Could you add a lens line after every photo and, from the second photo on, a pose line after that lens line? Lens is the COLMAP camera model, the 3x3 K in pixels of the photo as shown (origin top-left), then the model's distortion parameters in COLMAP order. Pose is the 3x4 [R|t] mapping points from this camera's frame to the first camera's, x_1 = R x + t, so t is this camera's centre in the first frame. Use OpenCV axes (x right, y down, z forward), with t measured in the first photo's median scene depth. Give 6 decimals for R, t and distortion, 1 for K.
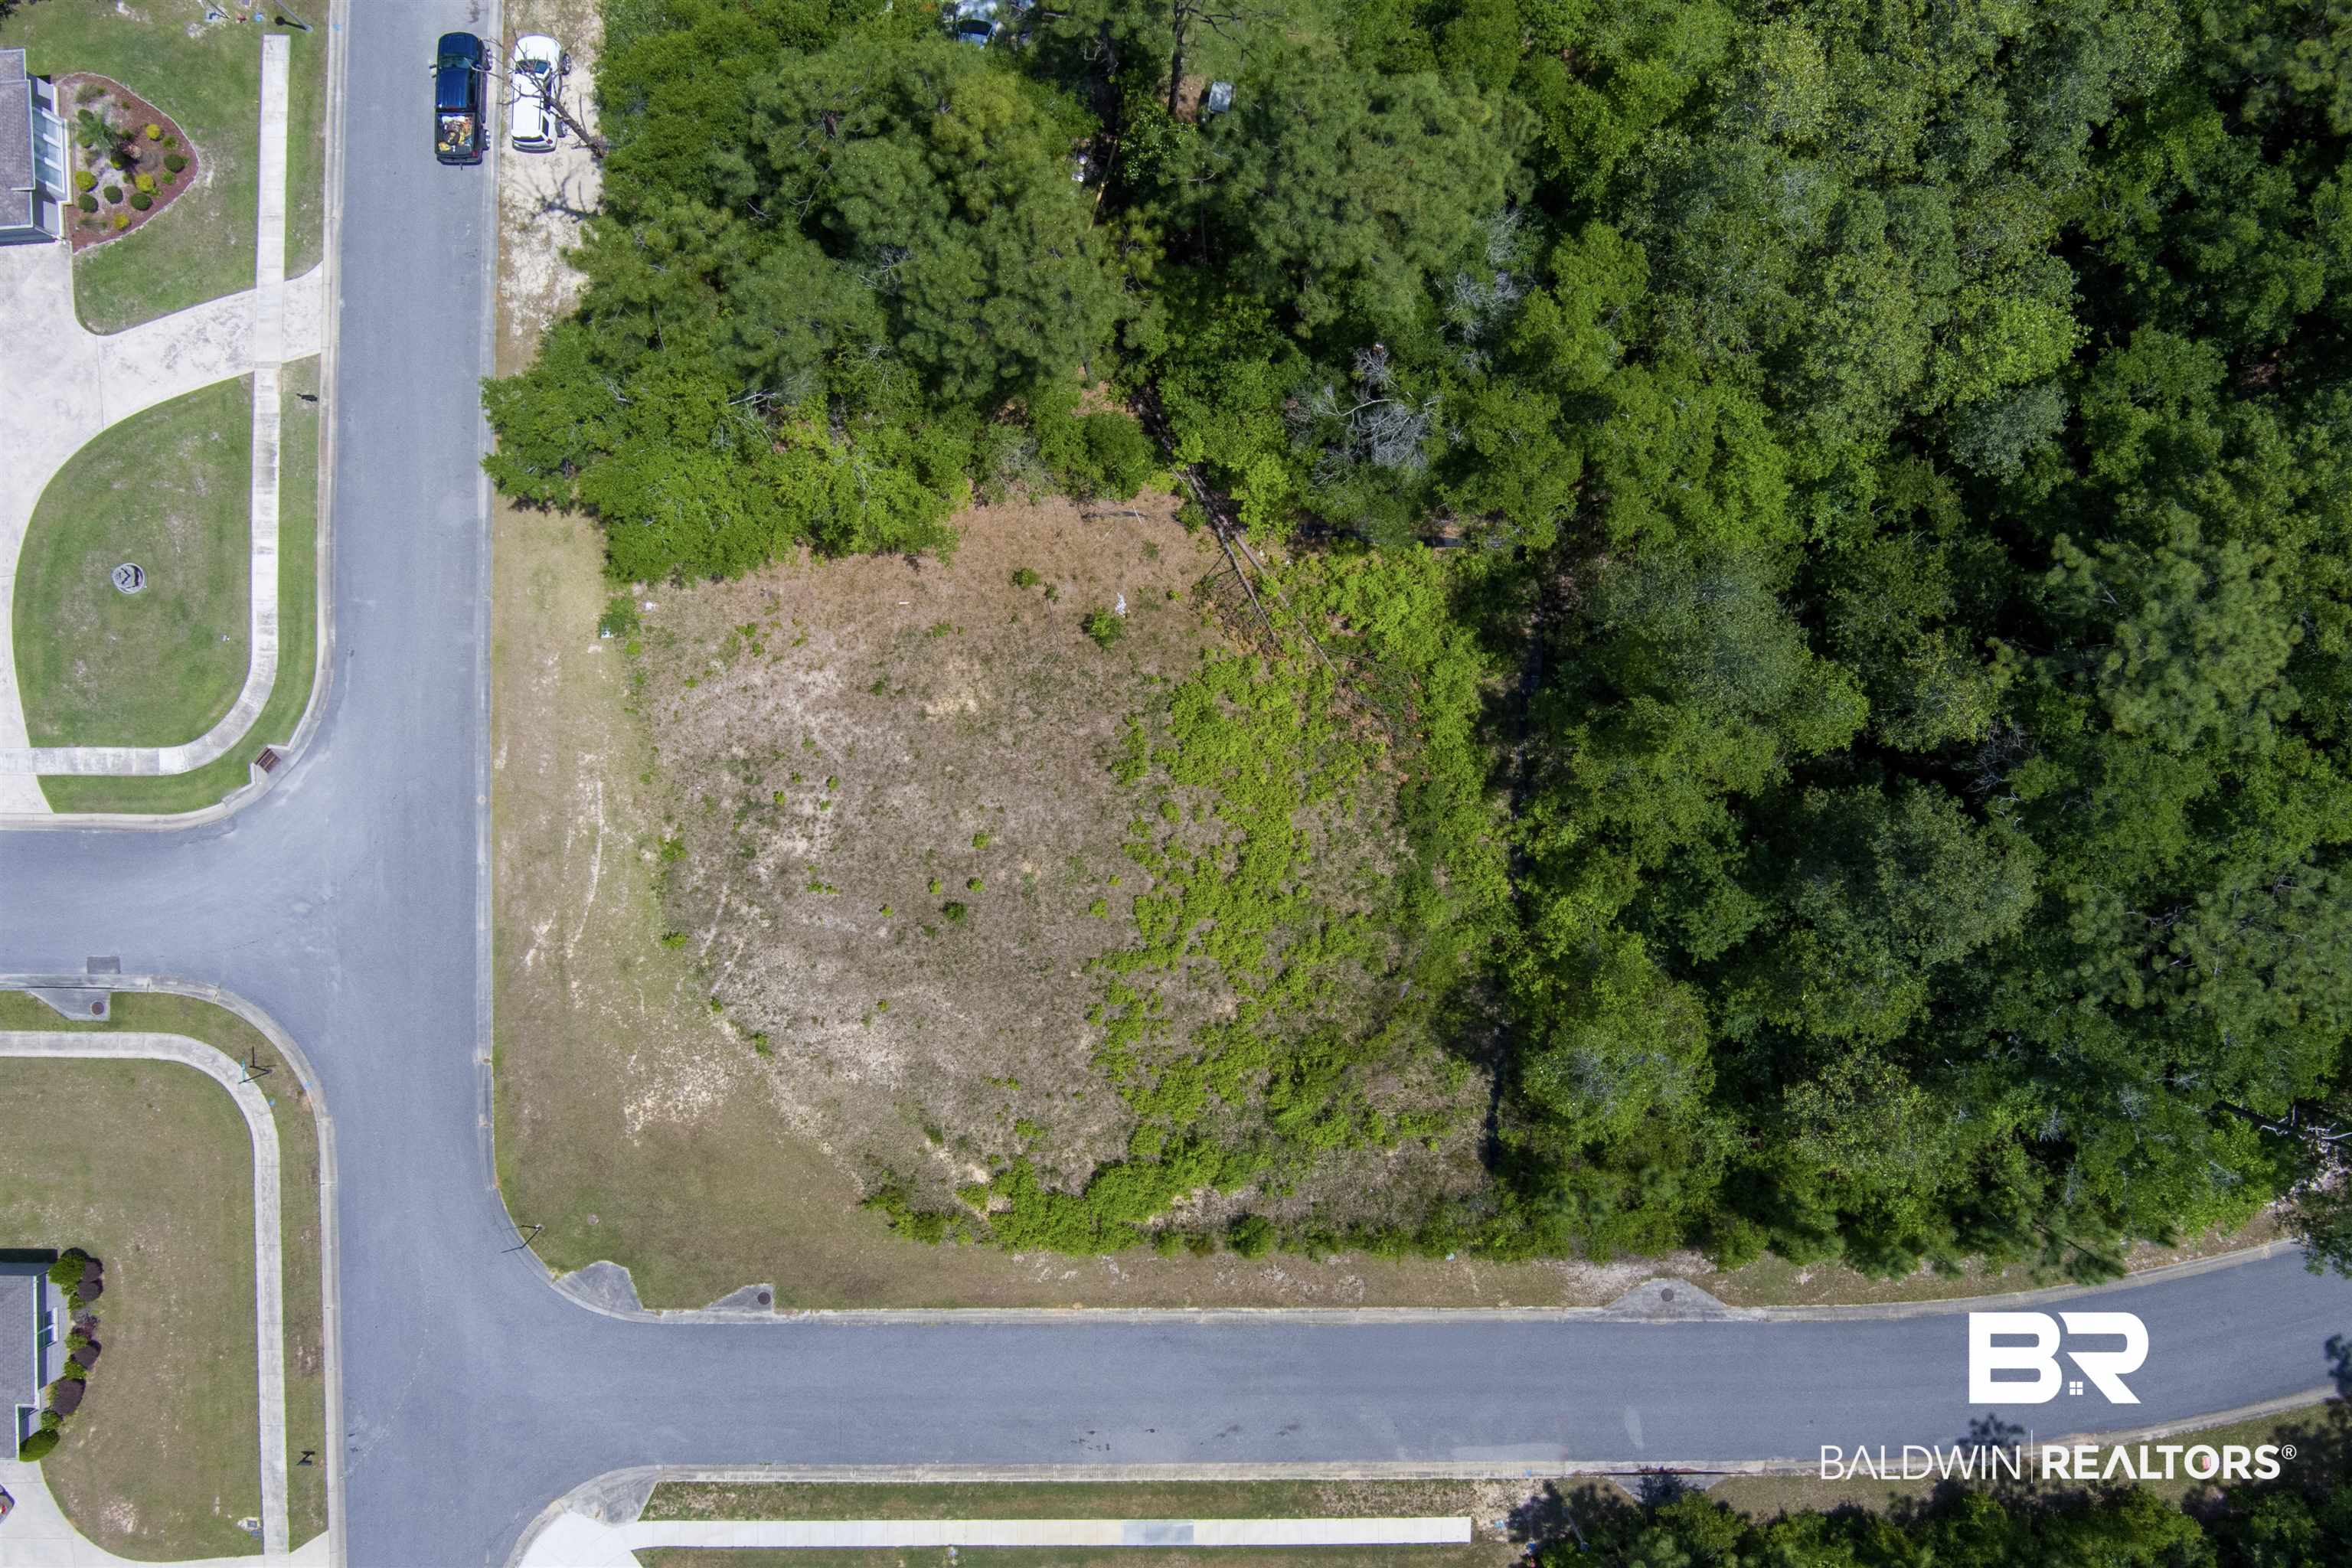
lens RADIAL K [[1900.8, 0, 1174.1], [0, 1900.8, 789.7], [0, 0, 1]] dist [-0.074239, 0.022552]
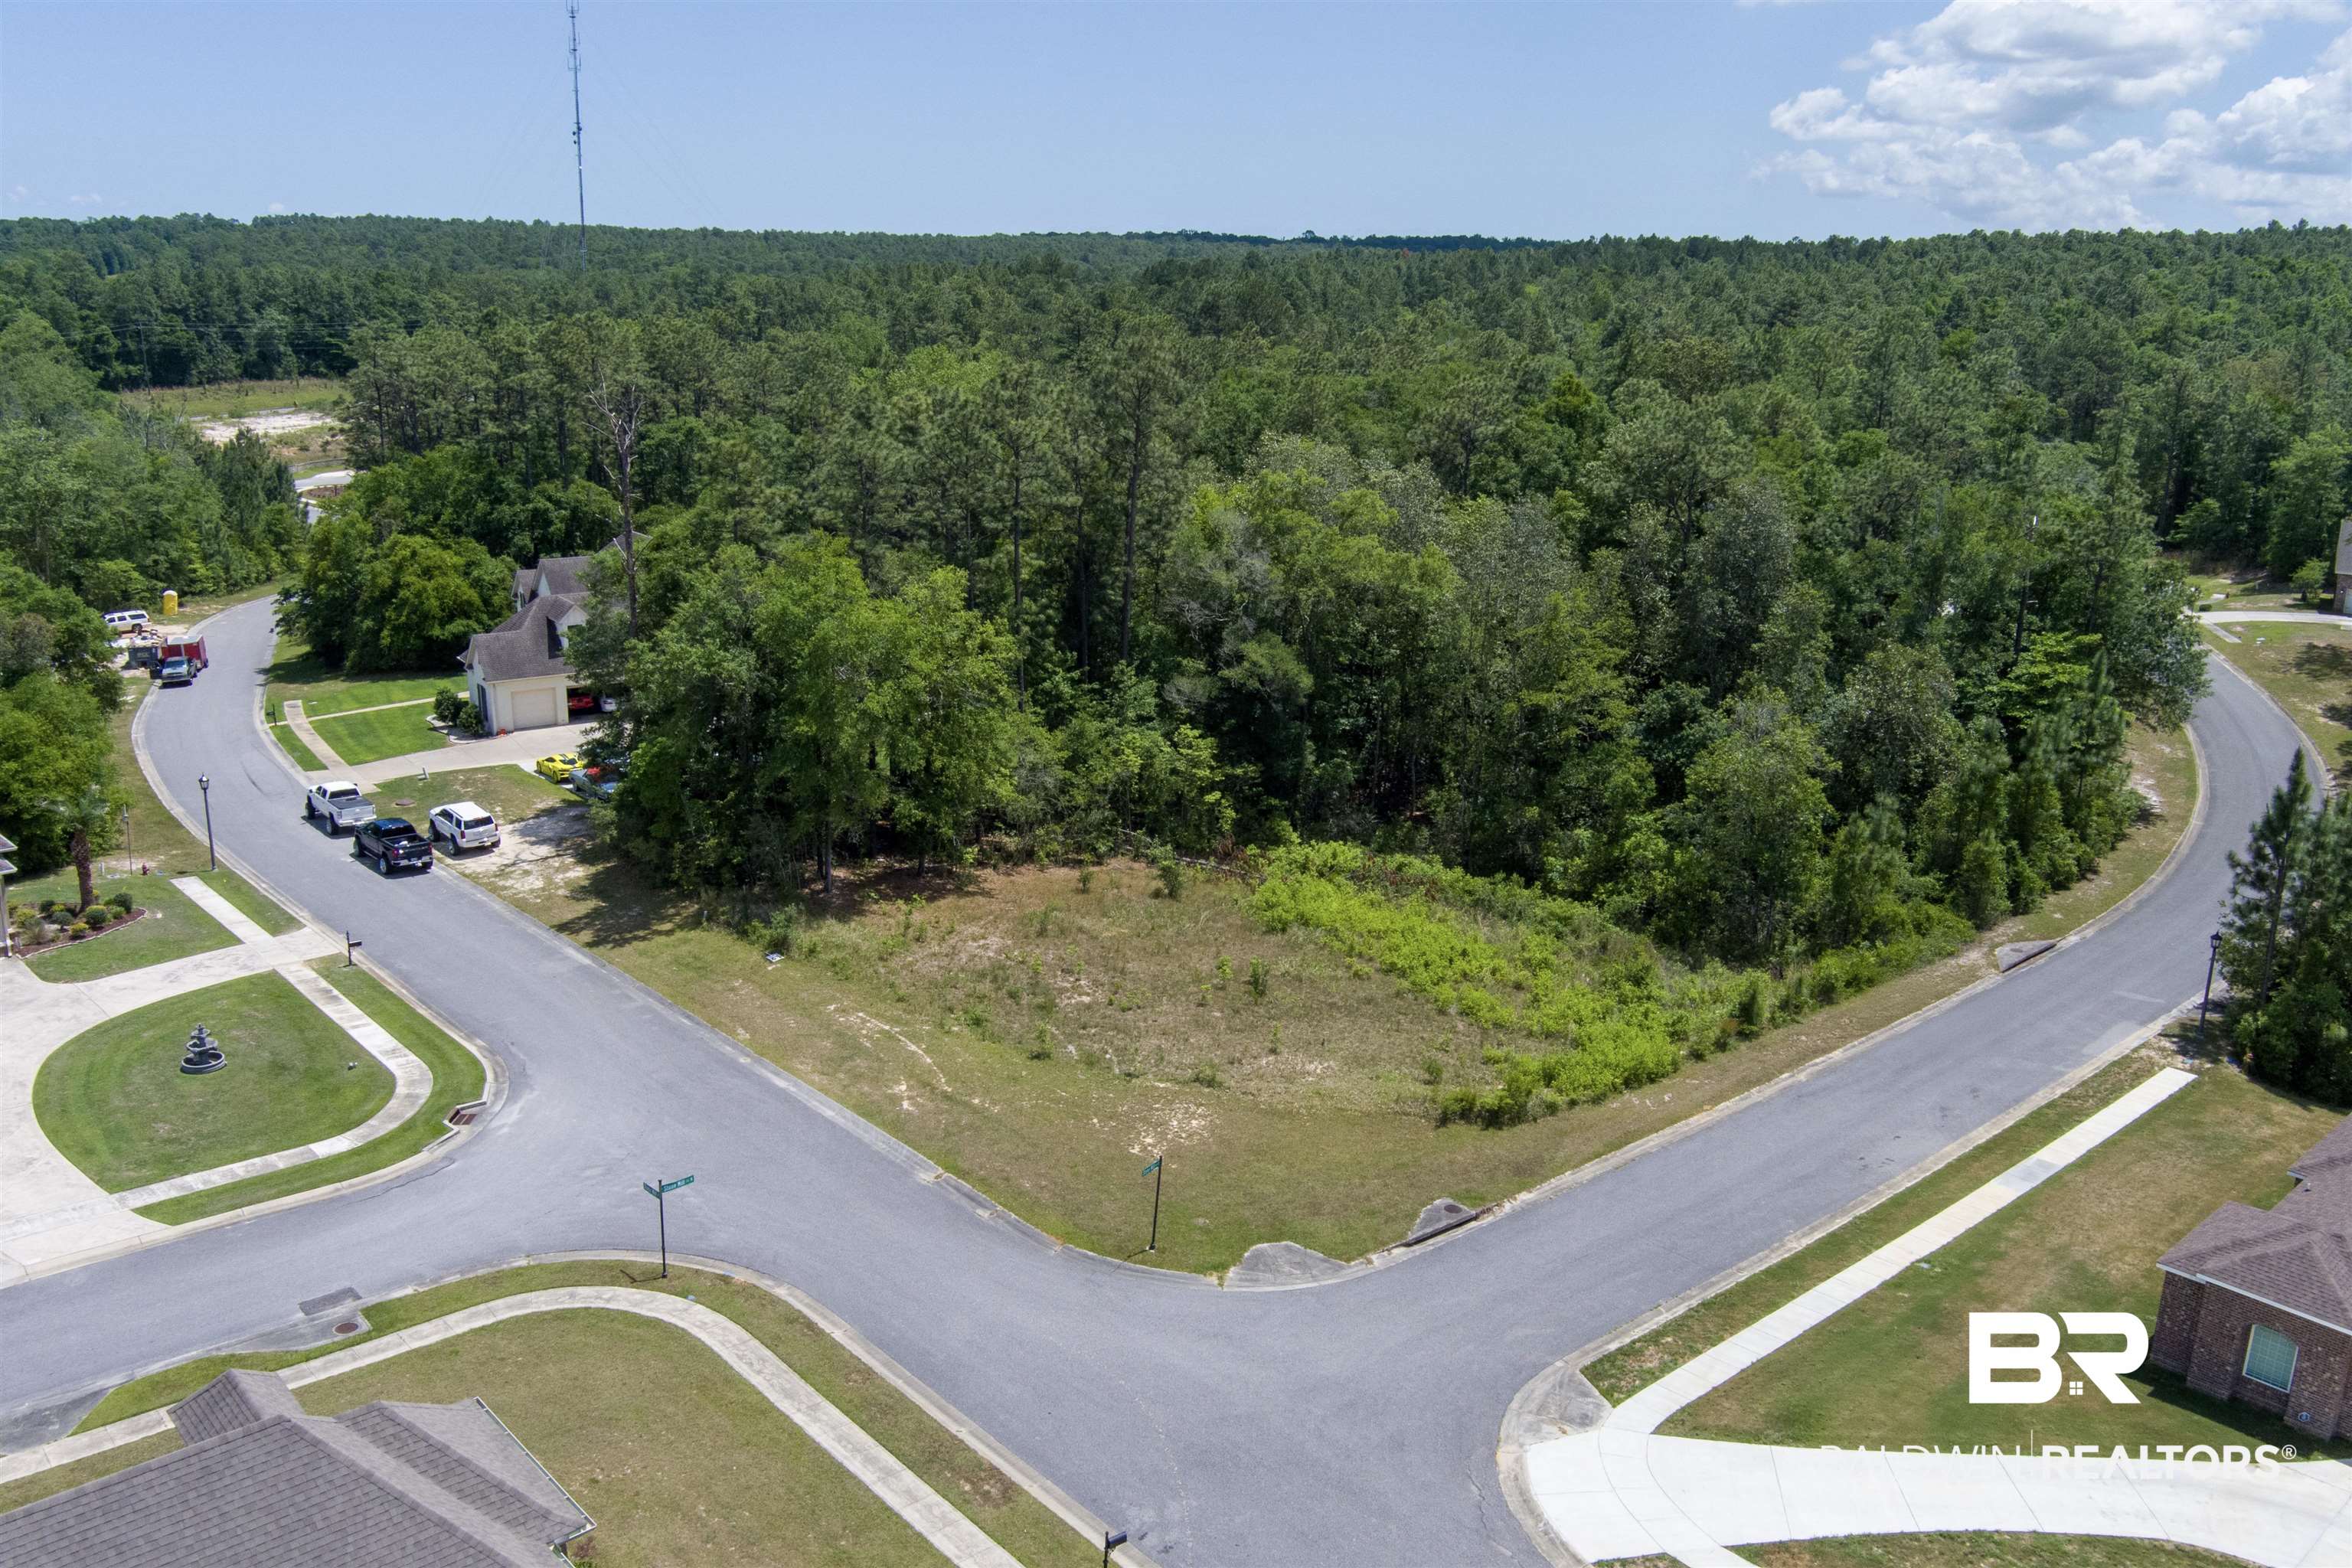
lens RADIAL K [[1900.8, 0, 1170.1], [0, 1900.8, 785.4], [0, 0, 1]] dist [-0.074239, 0.022552]
pose [[0.738298, -0.171572, 0.652287, -0.731843], [0.674426, 0.199372, -0.710915, 0.671733], [-0.008075, 0.964787, 0.262909, 0.663973]]
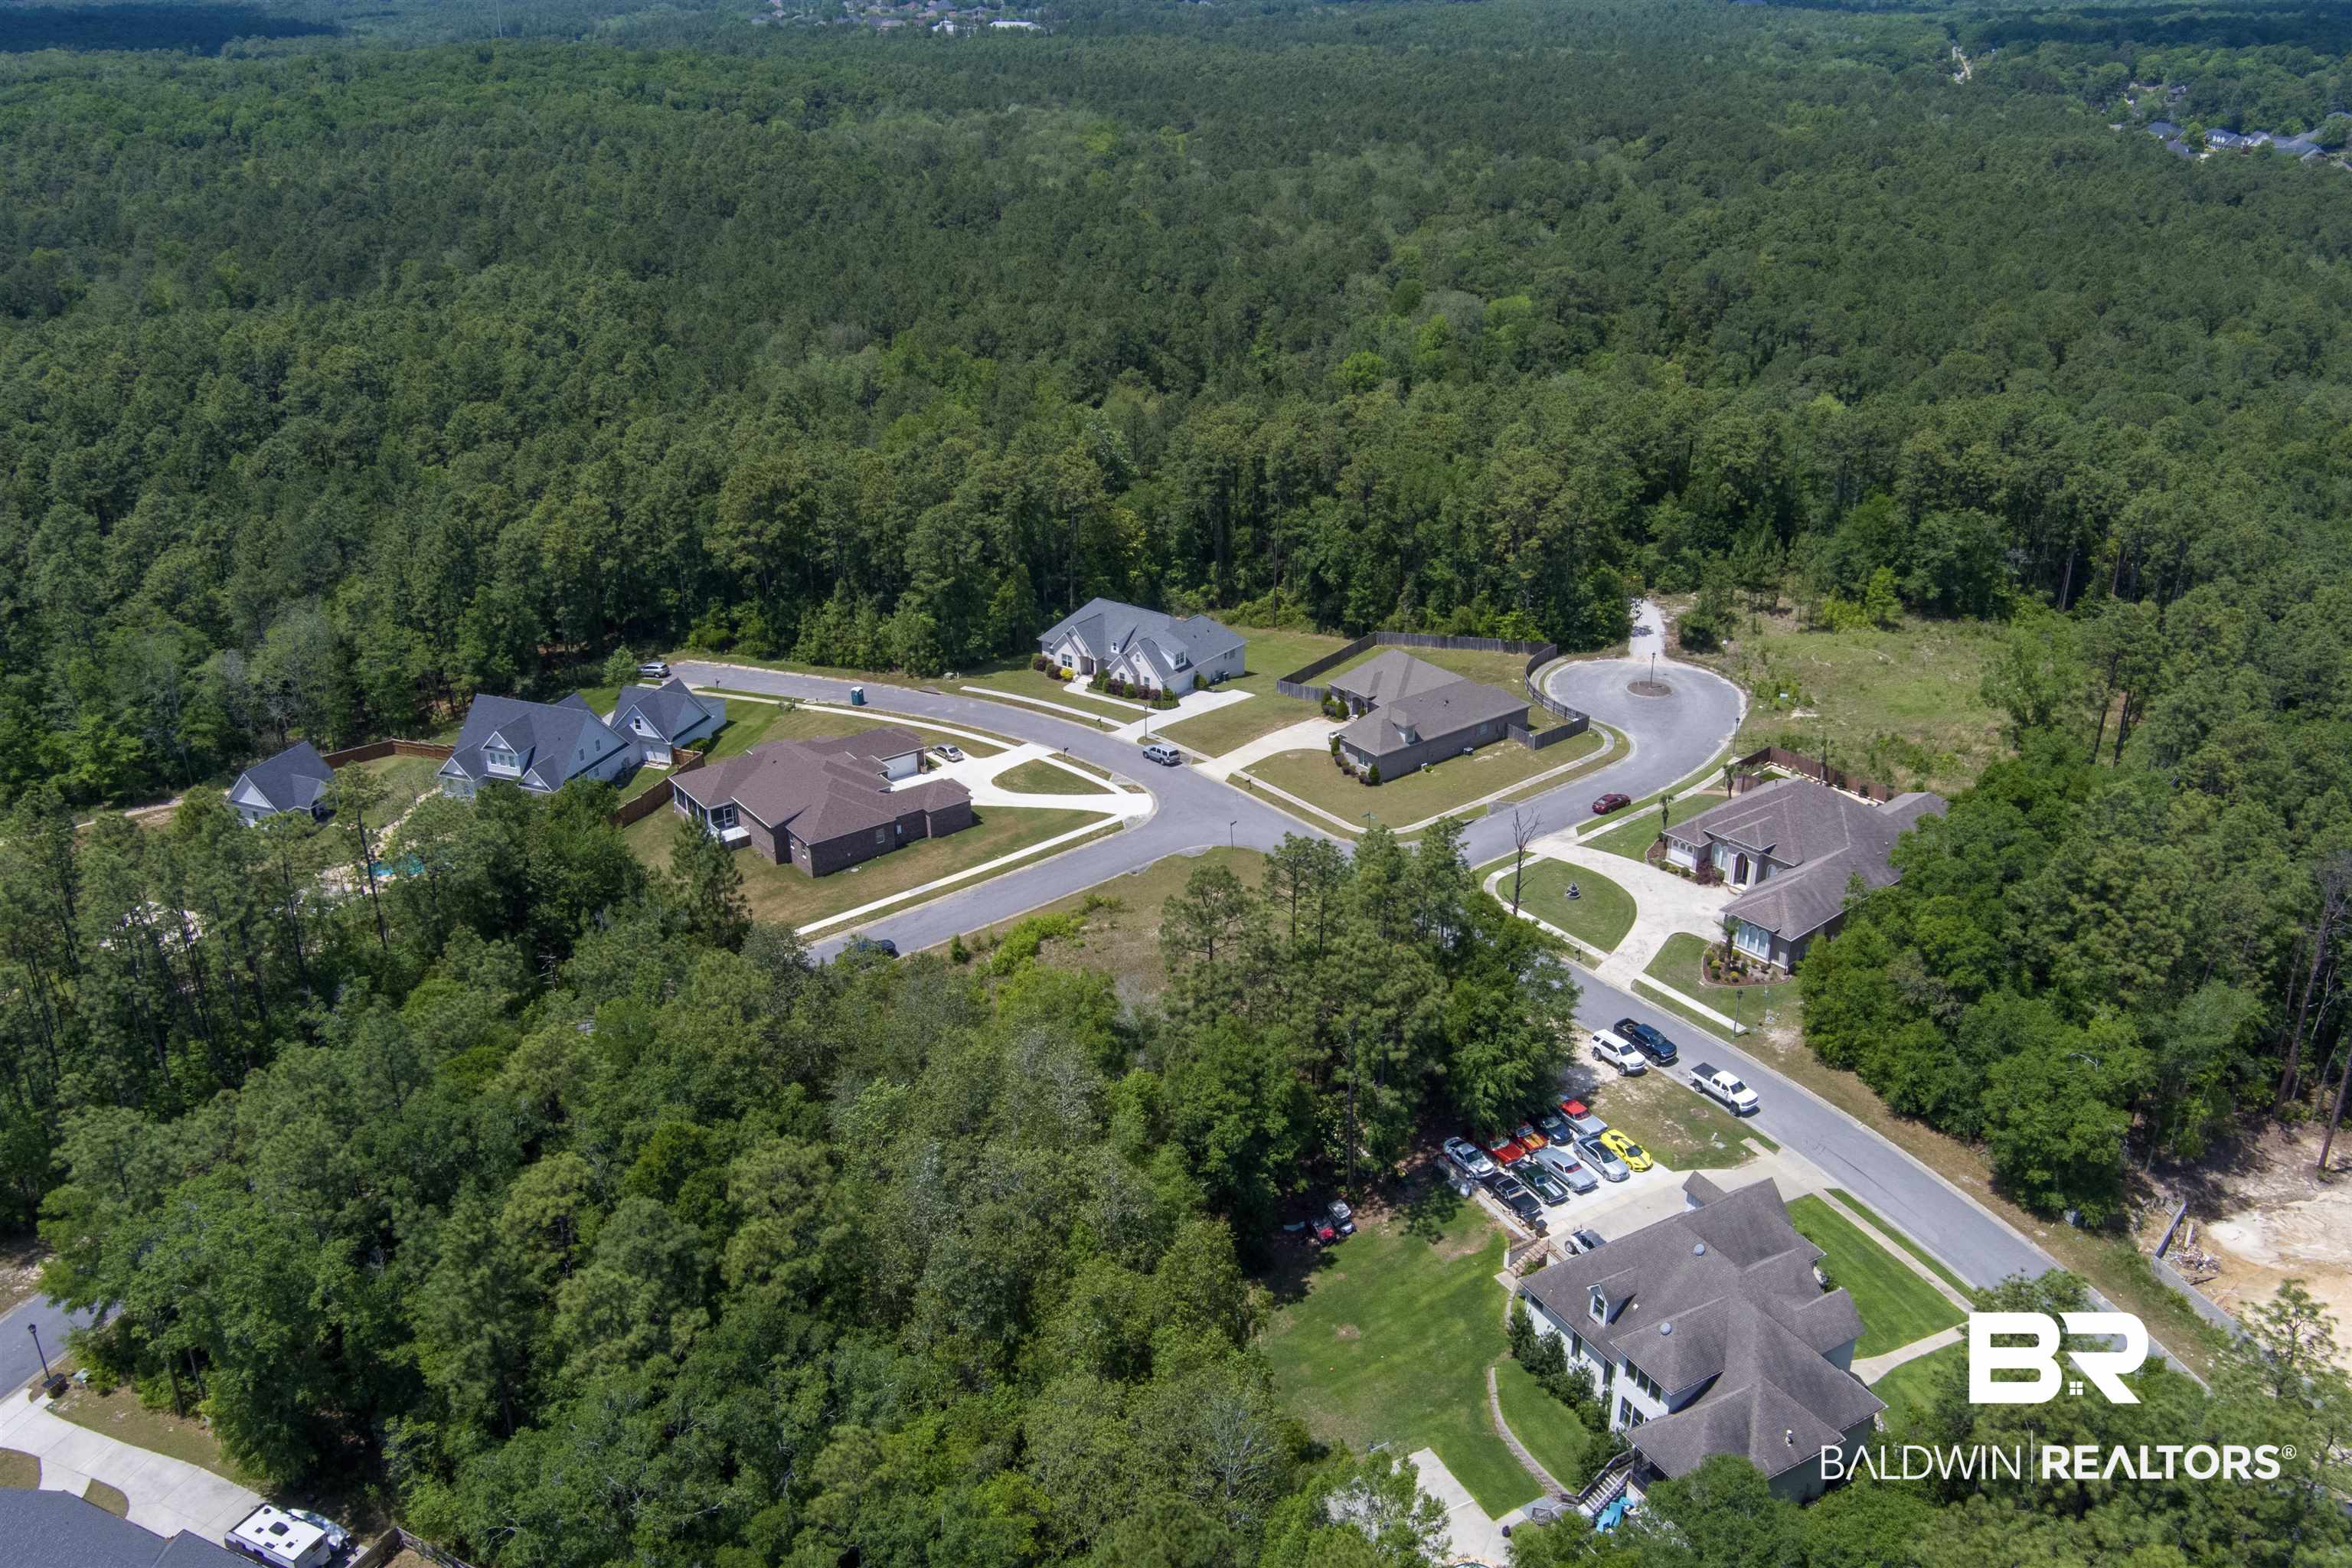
lens RADIAL K [[1900.8, 0, 1170.8], [0, 1900.8, 788.9], [0, 0, 1]] dist [-0.074239, 0.022552]
pose [[-0.799674, 0.251269, -0.545330, 0.935122], [-0.600434, -0.334105, 0.726535, -1.338484], [0.000359, 0.908426, 0.418046, -0.016268]]
